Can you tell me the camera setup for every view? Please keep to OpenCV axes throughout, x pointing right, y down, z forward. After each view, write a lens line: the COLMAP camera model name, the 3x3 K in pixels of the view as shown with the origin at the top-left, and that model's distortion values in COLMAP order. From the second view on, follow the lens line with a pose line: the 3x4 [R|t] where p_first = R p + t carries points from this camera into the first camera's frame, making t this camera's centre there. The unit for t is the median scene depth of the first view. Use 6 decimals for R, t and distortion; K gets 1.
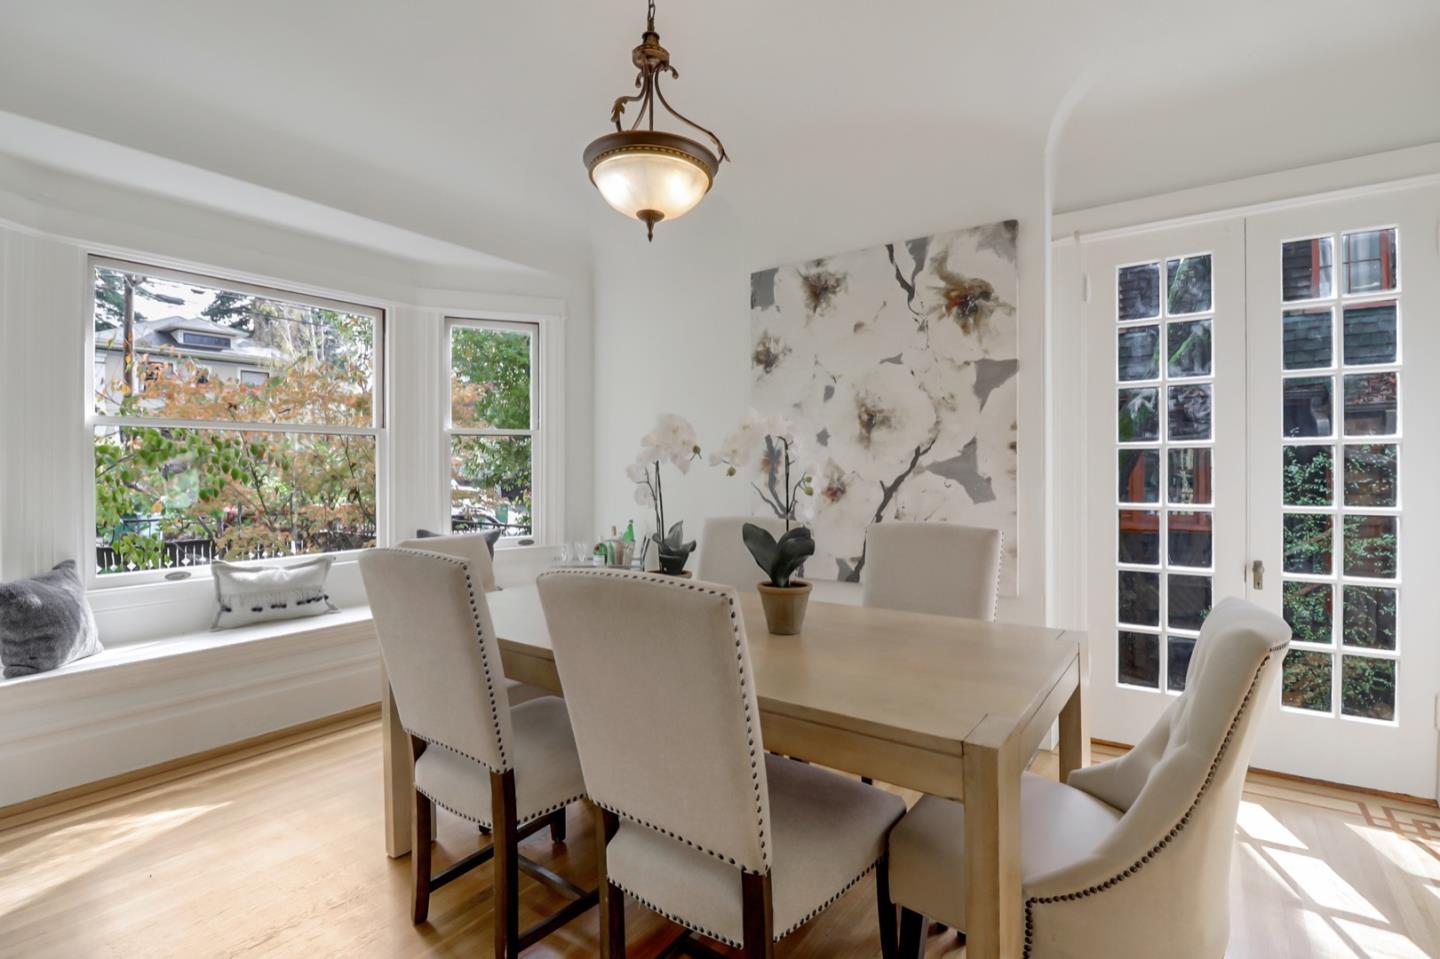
lens RADIAL K [[698.6, 0, 715.3], [0, 698.6, 481.5], [0, 0, 1]] dist [0.000052, -0.000141]
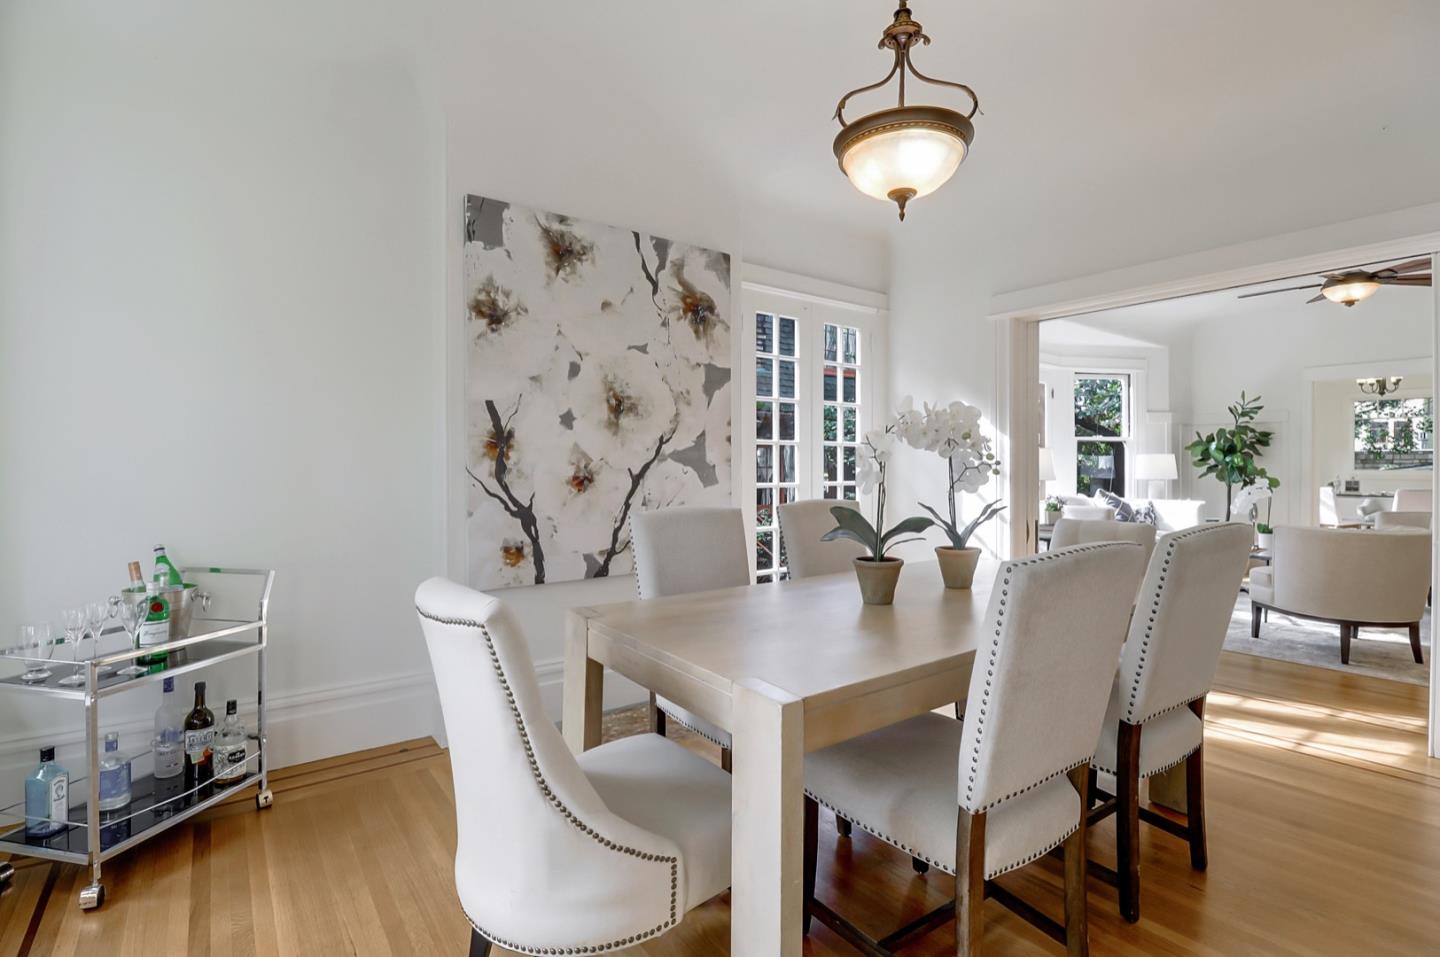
lens RADIAL K [[681.0, 0, 726.3], [0, 681.0, 458.4], [0, 0, 1]] dist [-0.000623, -0.013627]
pose [[0.291319, 0.002242, 0.956623, -0.646575], [0.000111, 0.999997, -0.002377, -0.012886], [-0.956626, 0.000798, 0.291318, 0.593103]]
